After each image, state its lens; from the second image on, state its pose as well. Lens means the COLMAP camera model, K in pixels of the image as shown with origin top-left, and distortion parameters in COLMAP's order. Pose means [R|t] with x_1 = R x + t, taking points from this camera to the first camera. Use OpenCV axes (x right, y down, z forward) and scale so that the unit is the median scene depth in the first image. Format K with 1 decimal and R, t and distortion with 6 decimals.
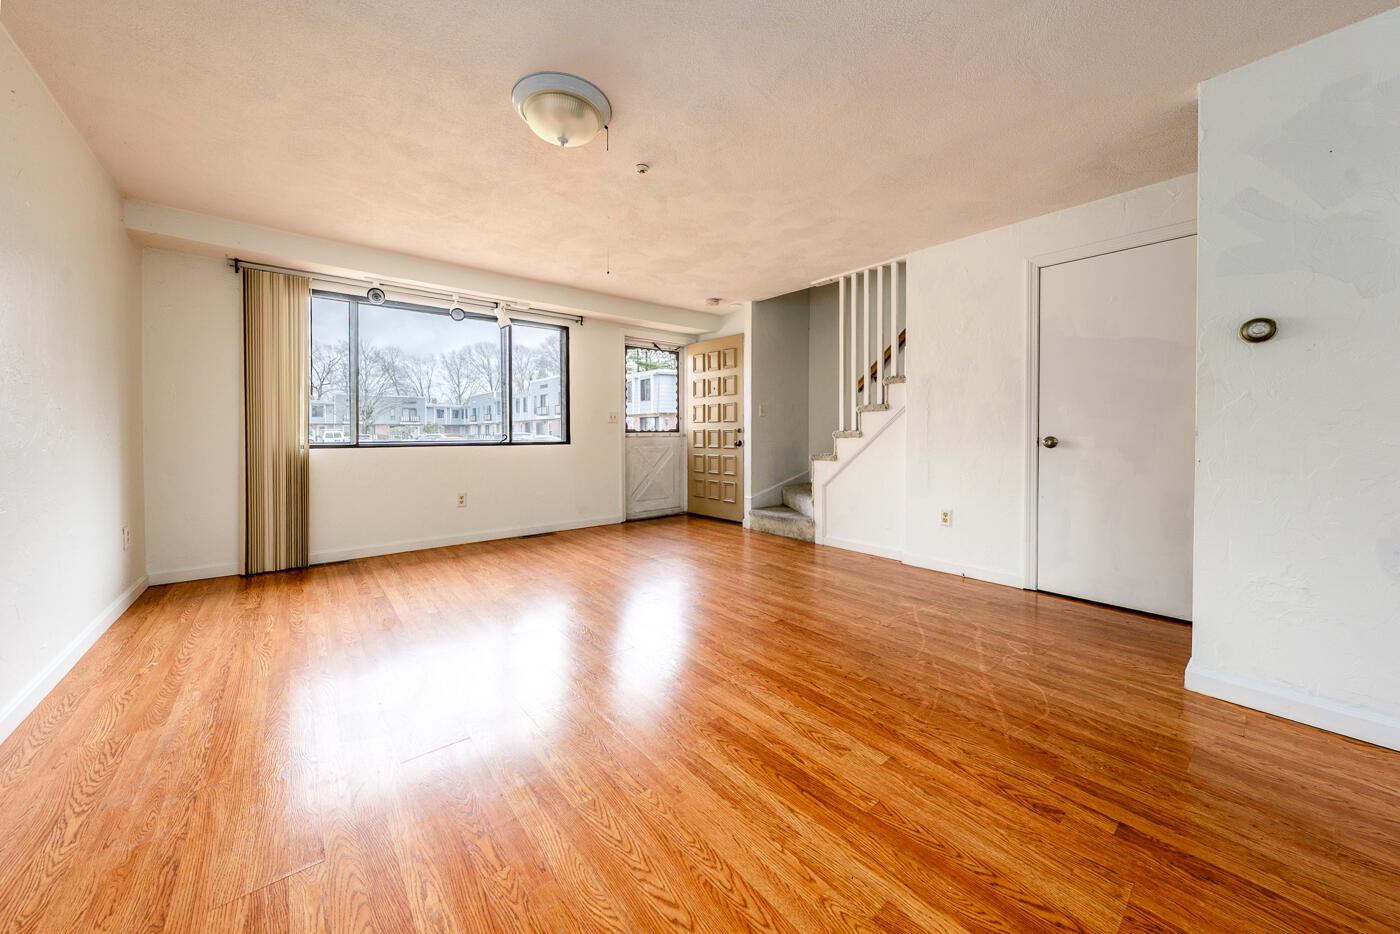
lens RADIAL K [[483.7, 0, 704.5], [0, 483.7, 442.3], [0, 0, 1]] dist [-0.002689, -0.000216]
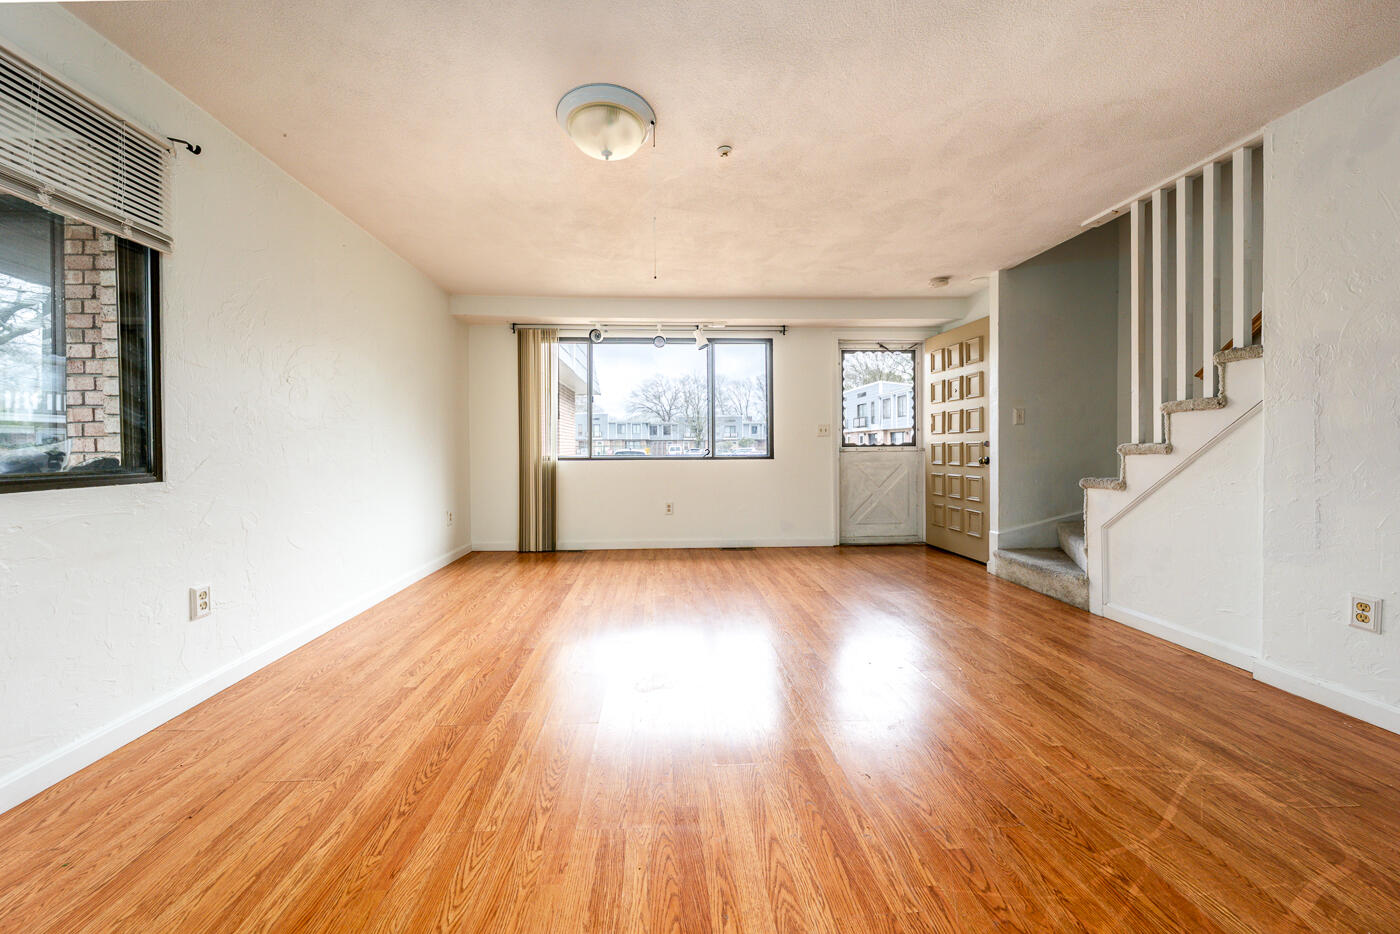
lens RADIAL K [[483.7, 0, 691.5], [0, 483.7, 454.2], [0, 0, 1]] dist [-0.002689, -0.000216]
pose [[0.798298, 0.005863, -0.602234, 0.232500], [-0.008069, 0.999967, -0.000961, -0.004741], [0.602209, 0.005627, 0.798319, 0.165449]]
